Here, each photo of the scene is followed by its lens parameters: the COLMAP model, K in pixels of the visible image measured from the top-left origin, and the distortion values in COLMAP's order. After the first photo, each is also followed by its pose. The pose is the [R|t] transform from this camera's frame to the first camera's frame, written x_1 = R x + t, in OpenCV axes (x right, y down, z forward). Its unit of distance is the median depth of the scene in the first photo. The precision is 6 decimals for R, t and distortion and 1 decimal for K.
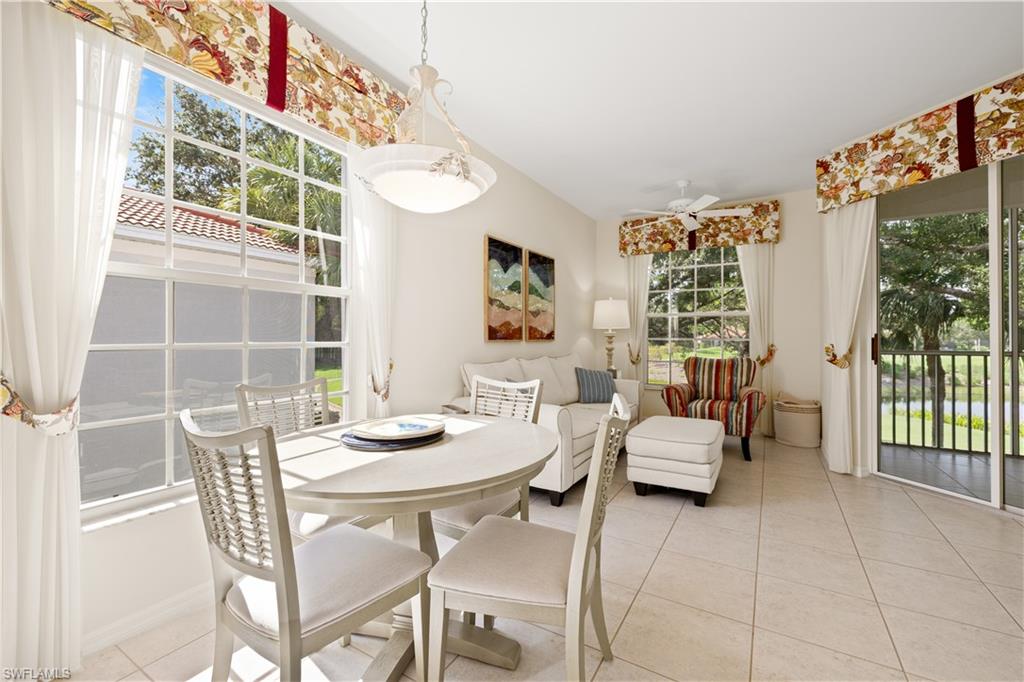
lens RADIAL K [[427.8, 0, 512.2], [0, 427.8, 338.1], [0, 0, 1]] dist [-0.000176, 0.000326]
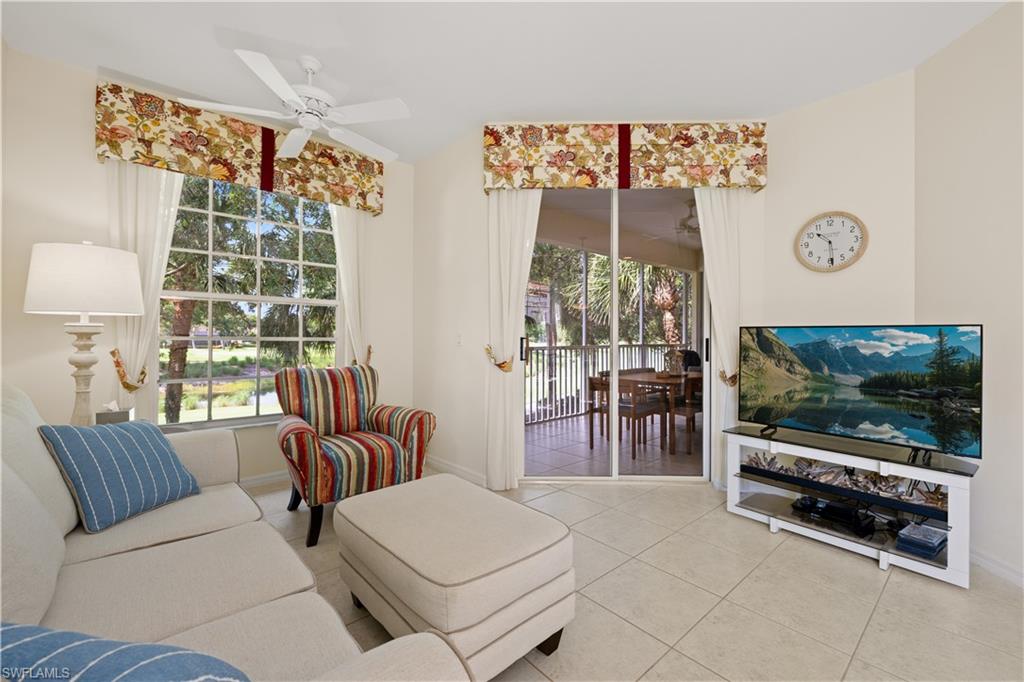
lens RADIAL K [[427.8, 0, 512.3], [0, 427.8, 333.6], [0, 0, 1]] dist [-0.000176, 0.000326]
pose [[0.300194, 0.004882, 0.953866, -0.079086], [-0.002588, 0.999987, -0.004303, -0.004736], [-0.953875, -0.001177, 0.300203, 0.768681]]
